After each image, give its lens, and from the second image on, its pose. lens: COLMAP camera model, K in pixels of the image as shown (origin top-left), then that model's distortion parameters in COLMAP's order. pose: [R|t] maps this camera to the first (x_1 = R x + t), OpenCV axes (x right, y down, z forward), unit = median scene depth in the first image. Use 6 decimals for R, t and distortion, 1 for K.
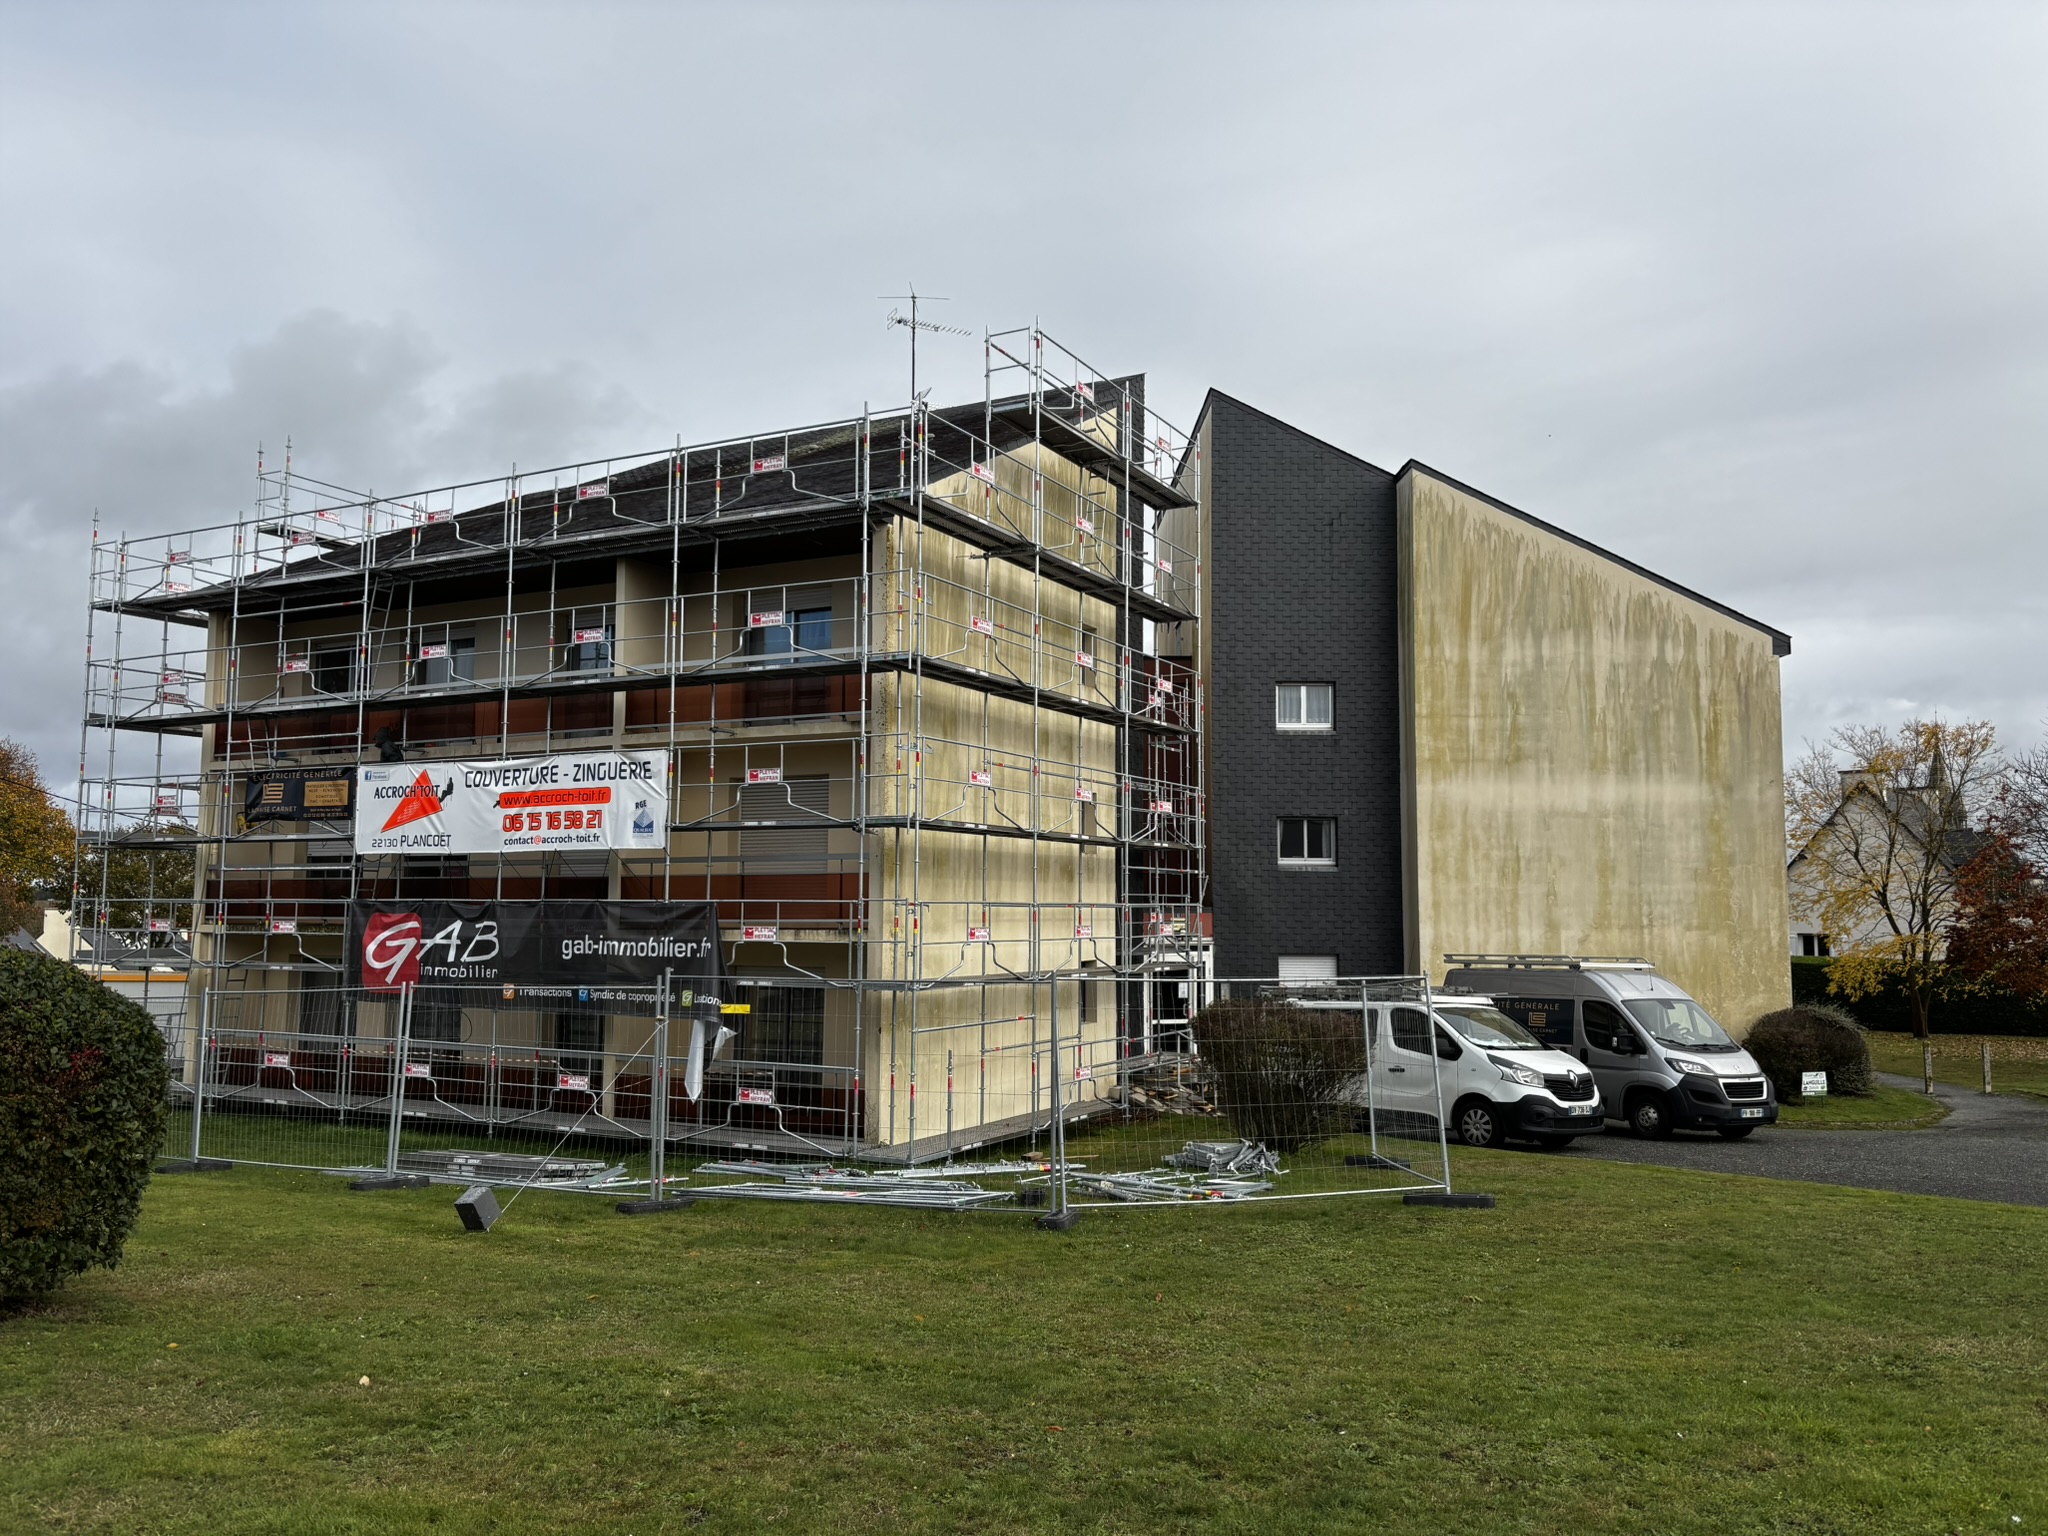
lens RADIAL K [[1553.4, 0, 1025.8], [0, 1553.4, 766.8], [0, 0, 1]] dist [-0.003607, 0.000447]
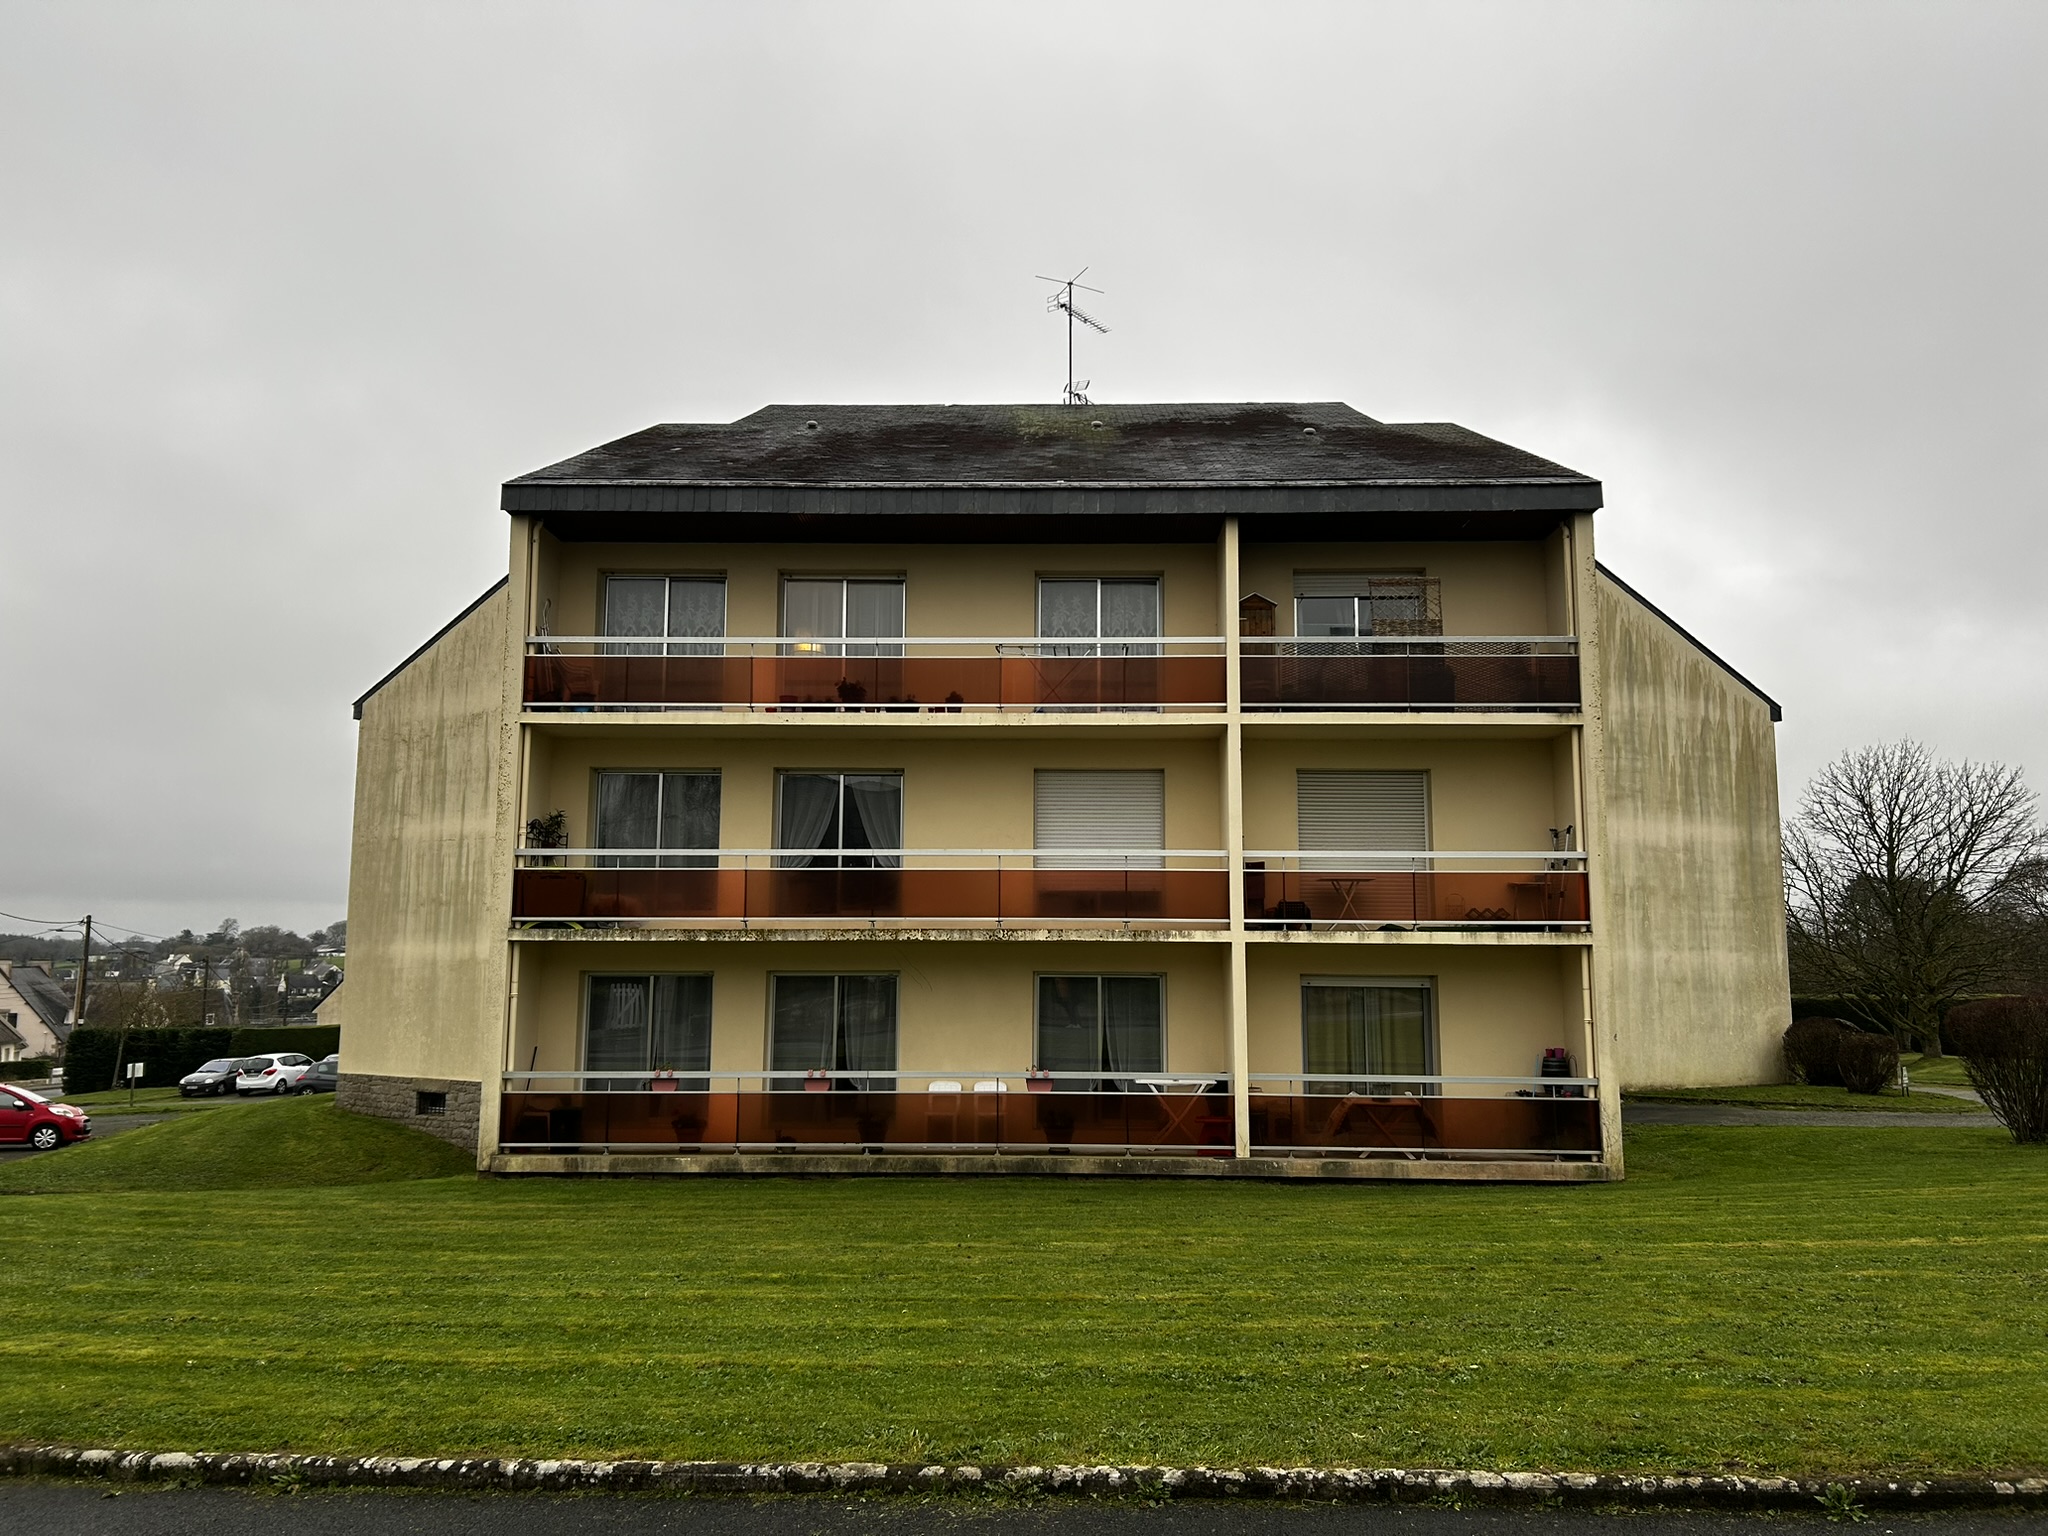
lens RADIAL K [[1550.4, 0, 1024.6], [0, 1550.4, 765.5], [0, 0, 1]] dist [-0.000151, 0.000107]
pose [[0.897036, 0.058518, 0.438066, -0.556124], [-0.044404, 0.998113, -0.042405, 0.038362], [-0.439721, 0.018587, 0.897942, 0.187140]]
